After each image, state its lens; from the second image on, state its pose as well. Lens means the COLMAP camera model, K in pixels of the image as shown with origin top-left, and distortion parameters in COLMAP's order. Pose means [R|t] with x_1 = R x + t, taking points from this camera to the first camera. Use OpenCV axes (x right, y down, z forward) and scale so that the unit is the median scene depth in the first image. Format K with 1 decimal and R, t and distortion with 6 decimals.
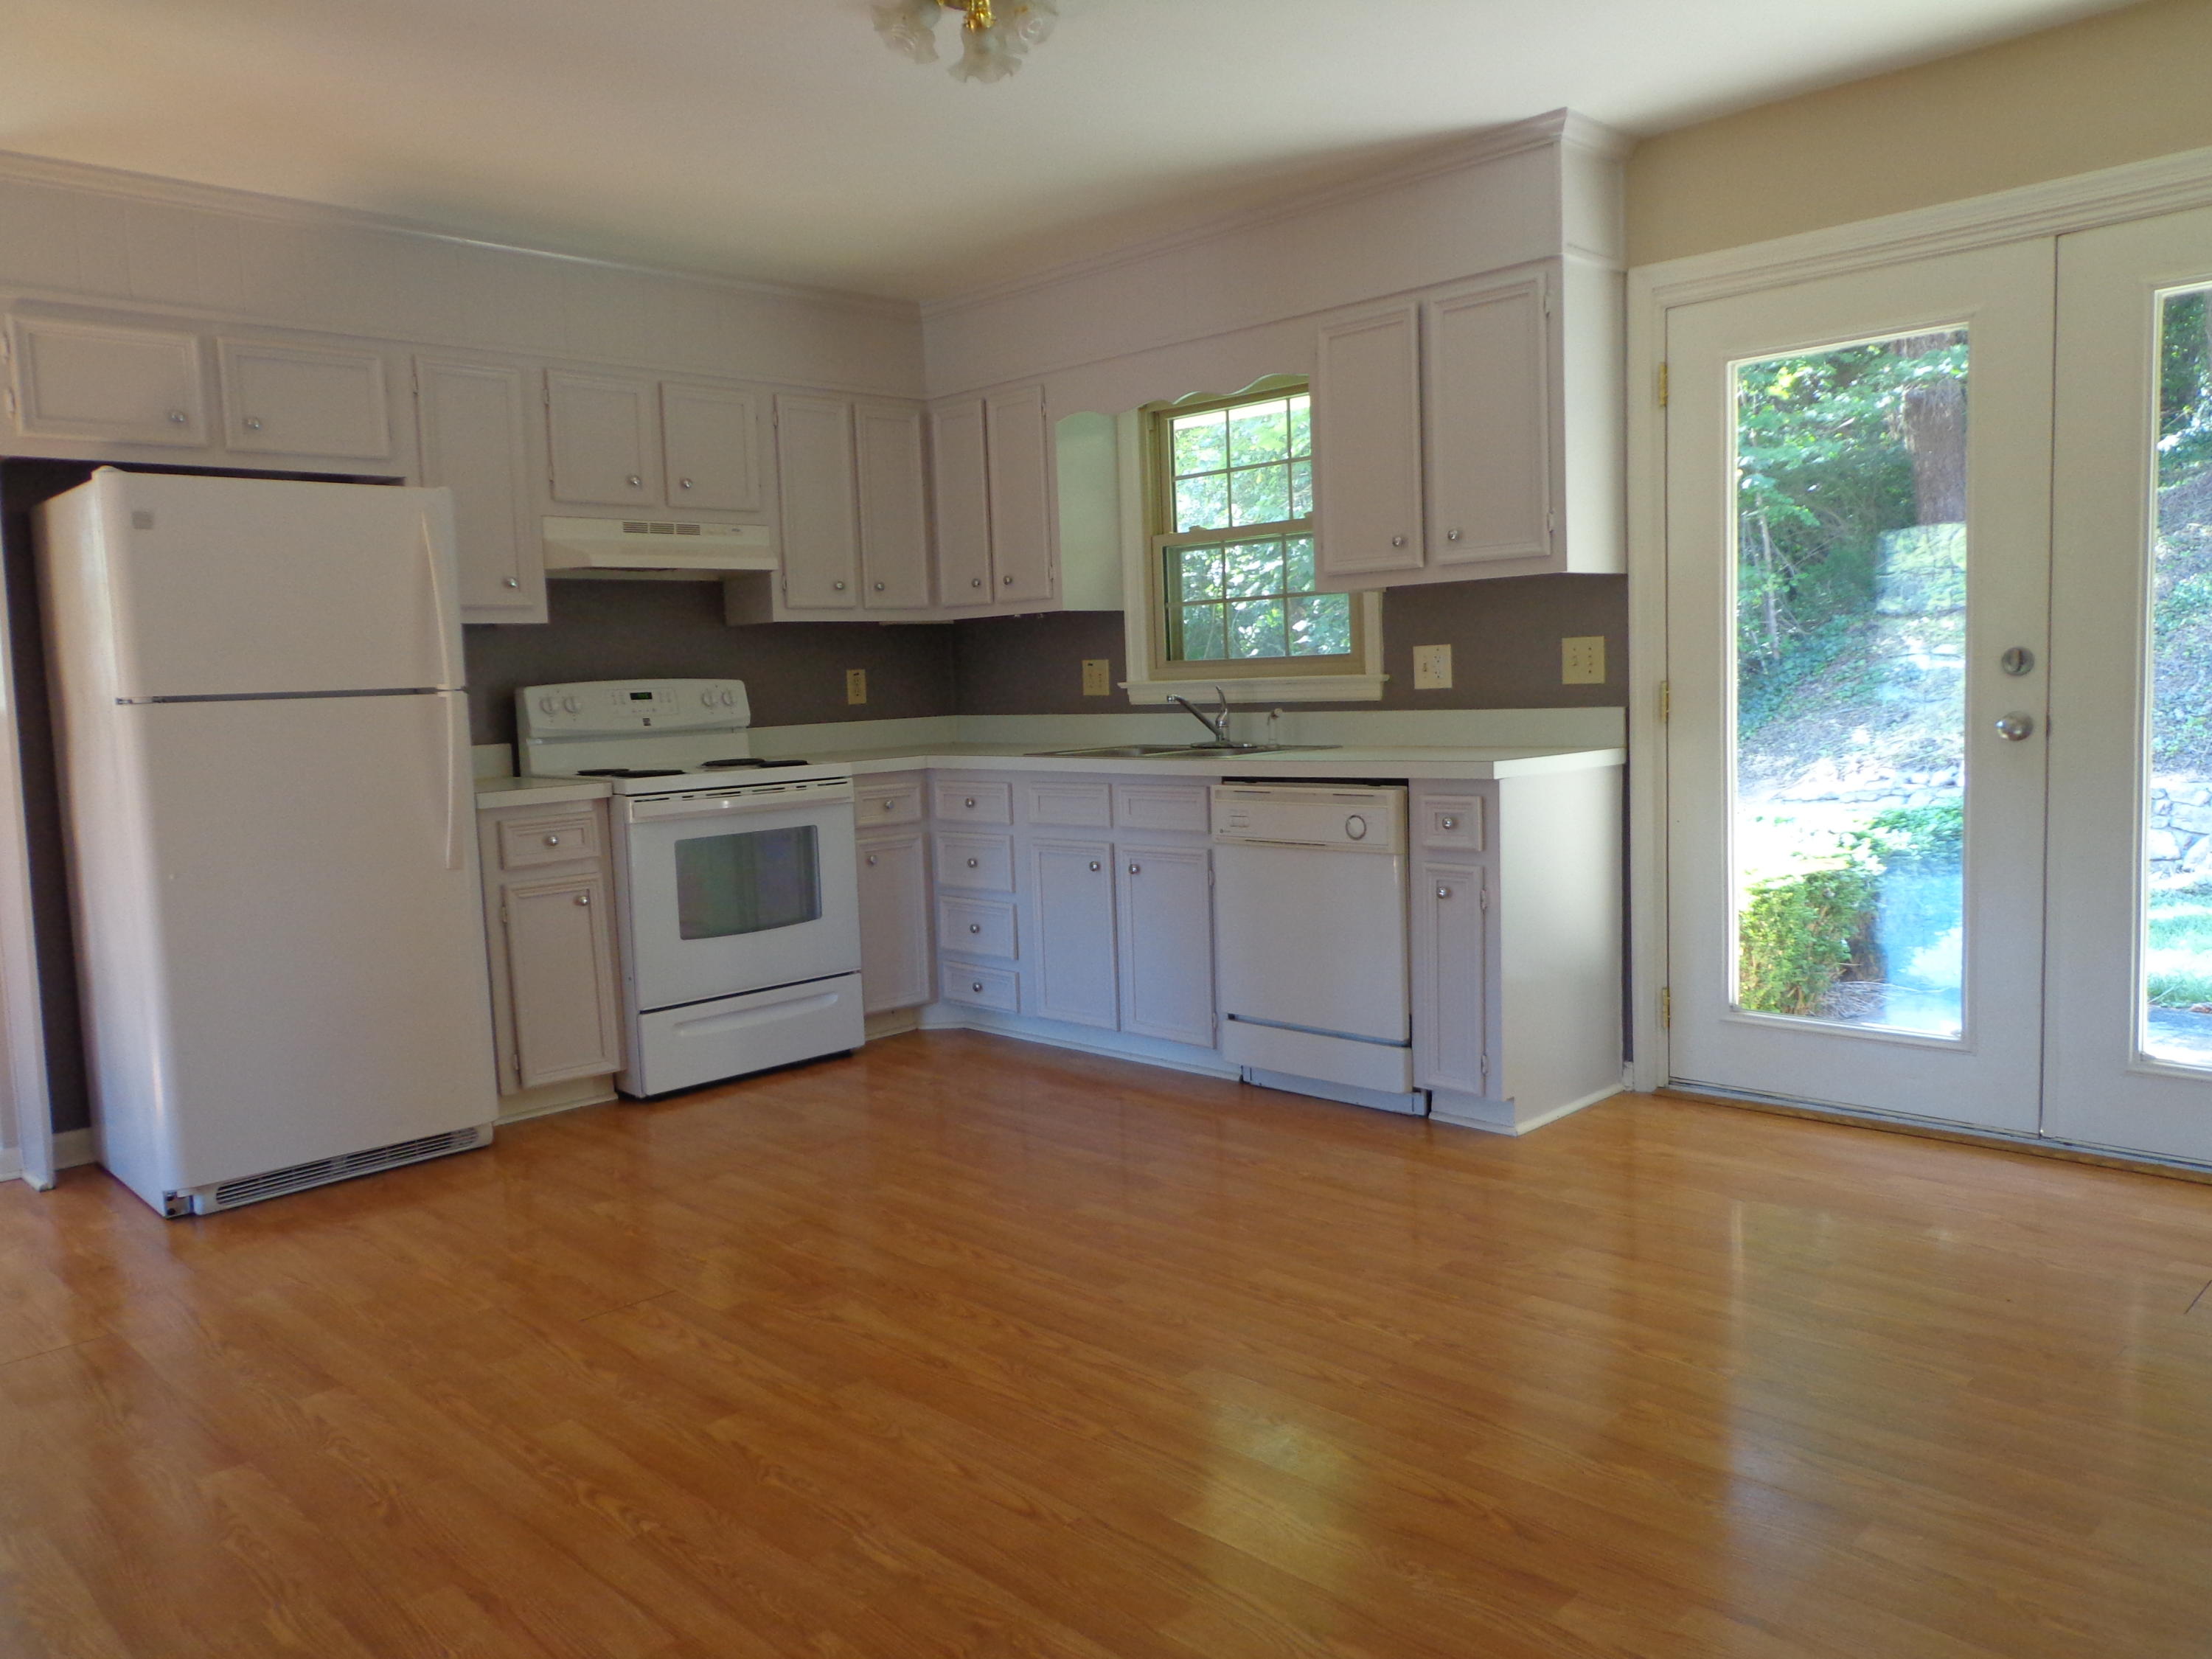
lens RADIAL K [[1628.6, 0, 1107.2], [0, 1628.6, 832.7], [0, 0, 1]] dist [-0.009246, 0.009059]
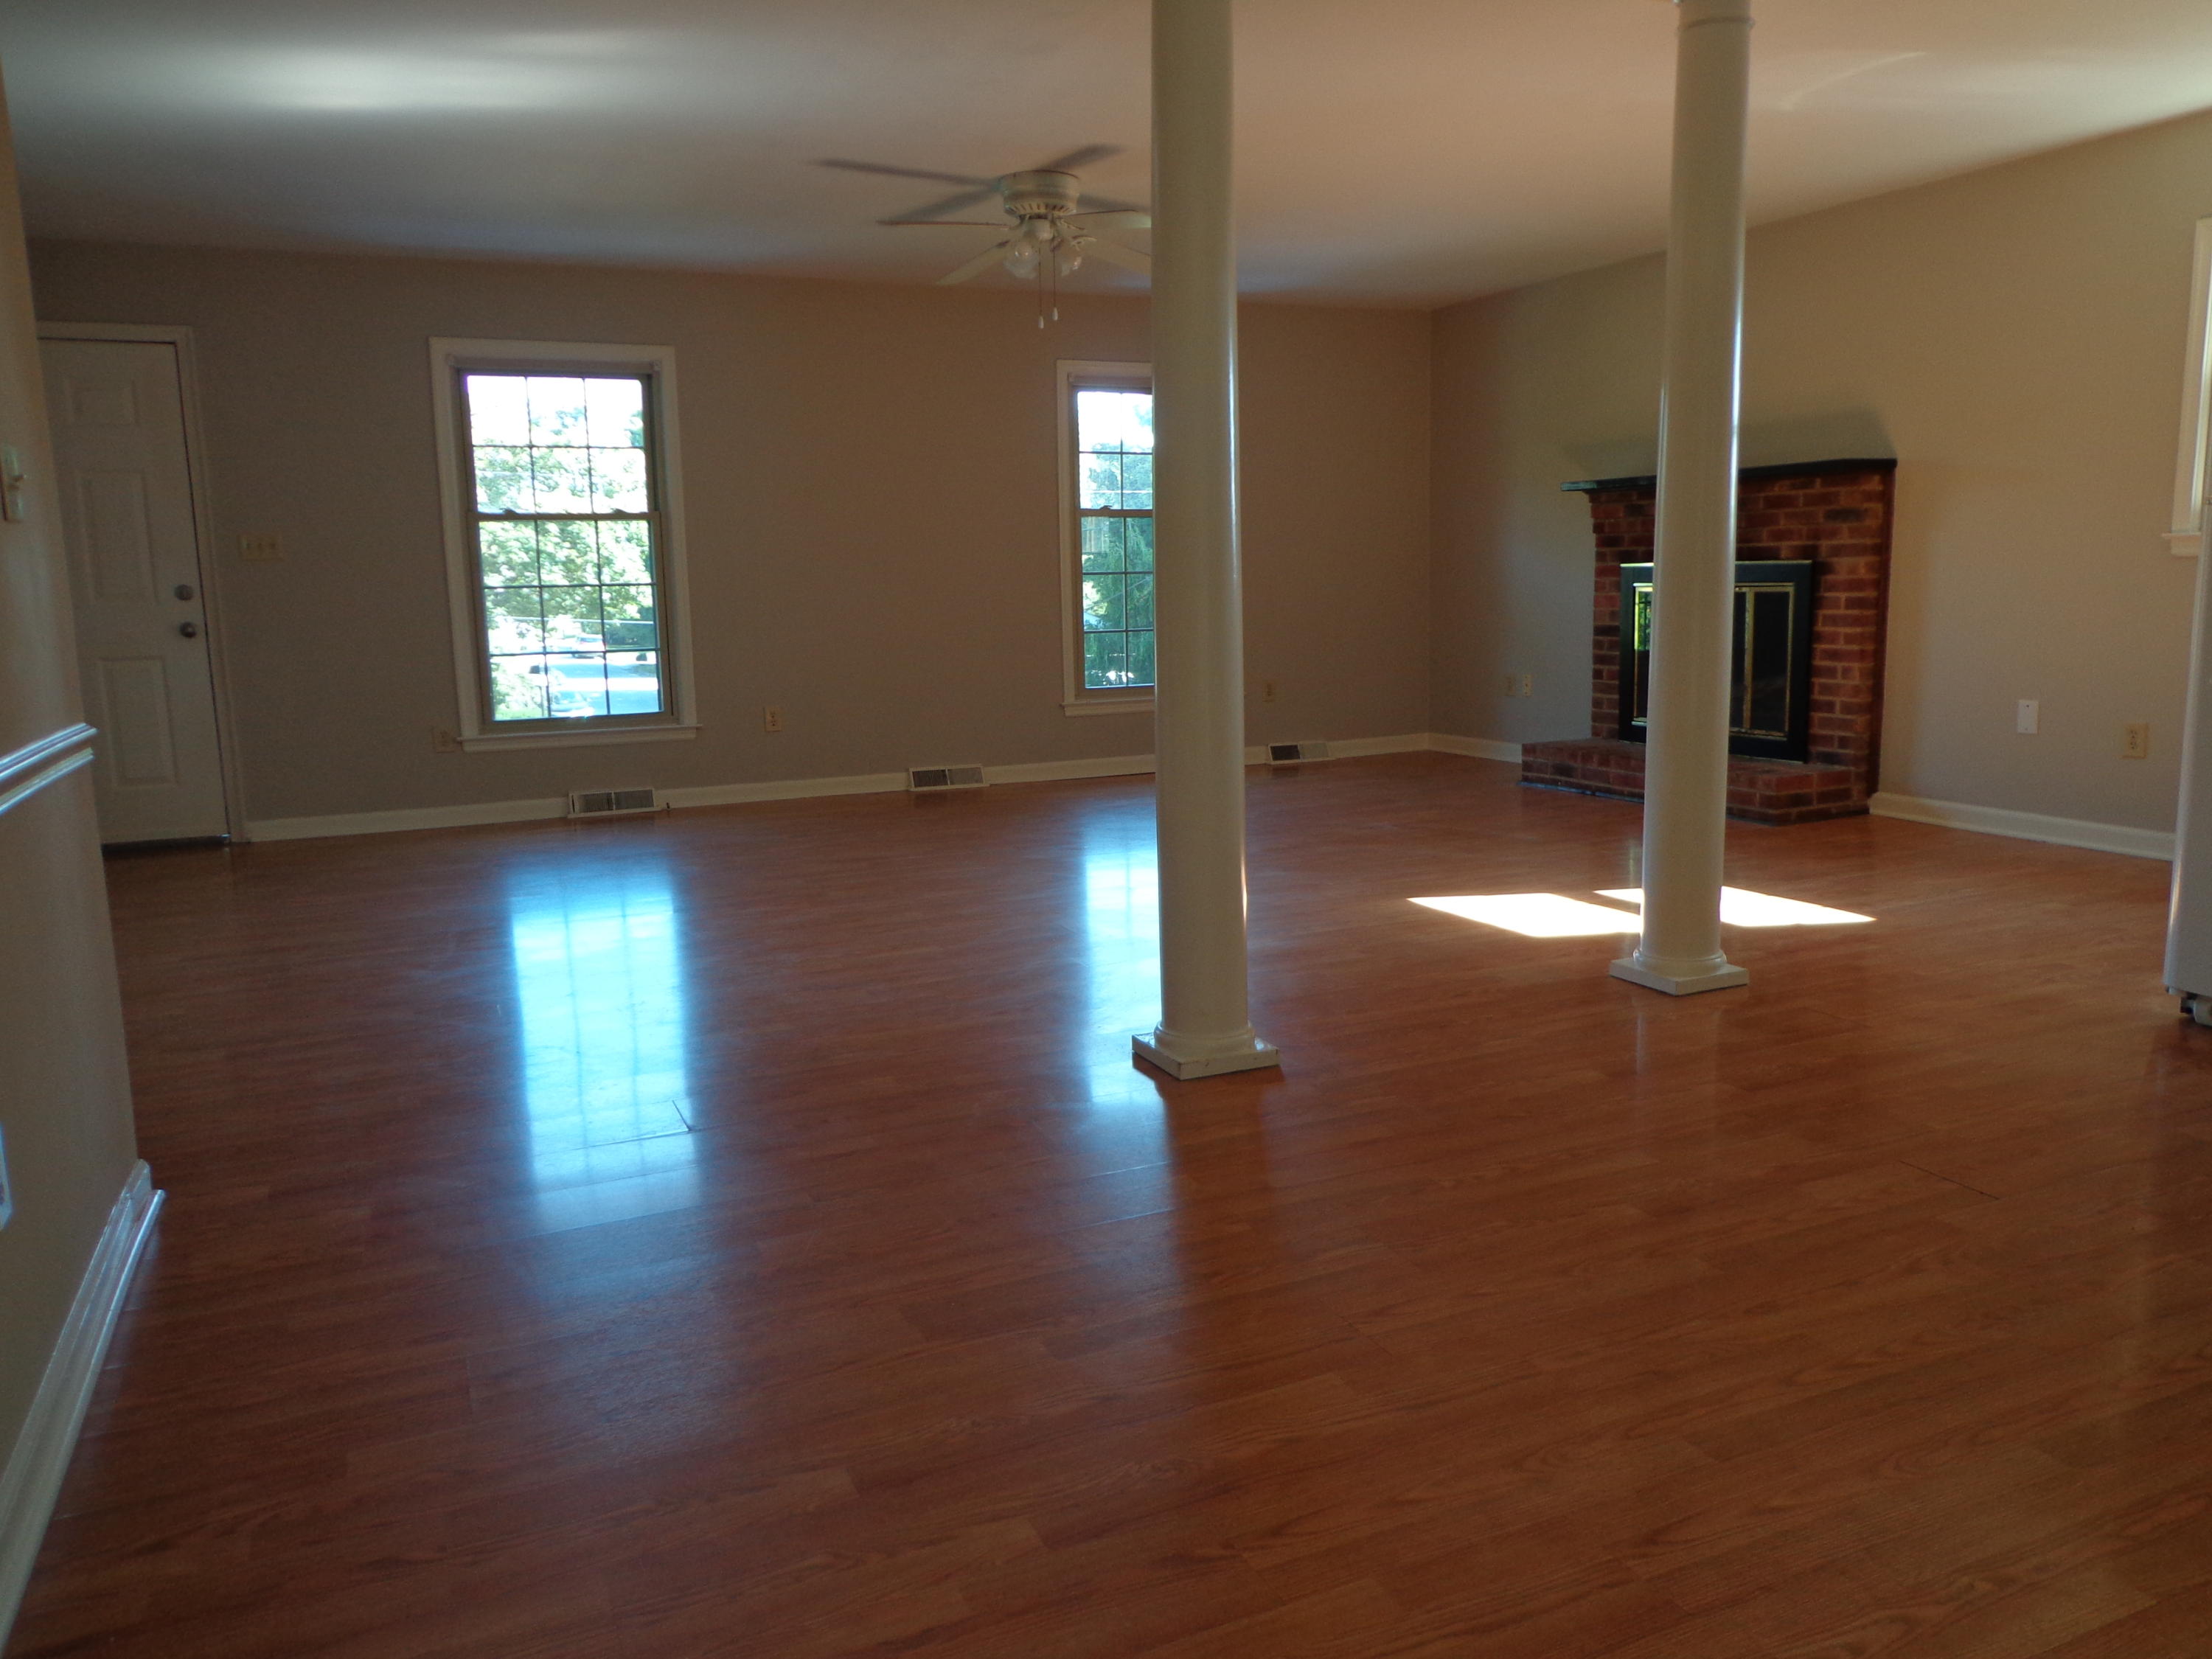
lens RADIAL K [[1628.6, 0, 1113.6], [0, 1628.6, 807.2], [0, 0, 1]] dist [-0.009246, 0.009059]
pose [[-0.351161, 0.184995, -0.917858, 0.443964], [-0.054770, 0.974550, 0.217376, -0.058397], [0.934712, 0.126605, -0.332092, 0.548640]]
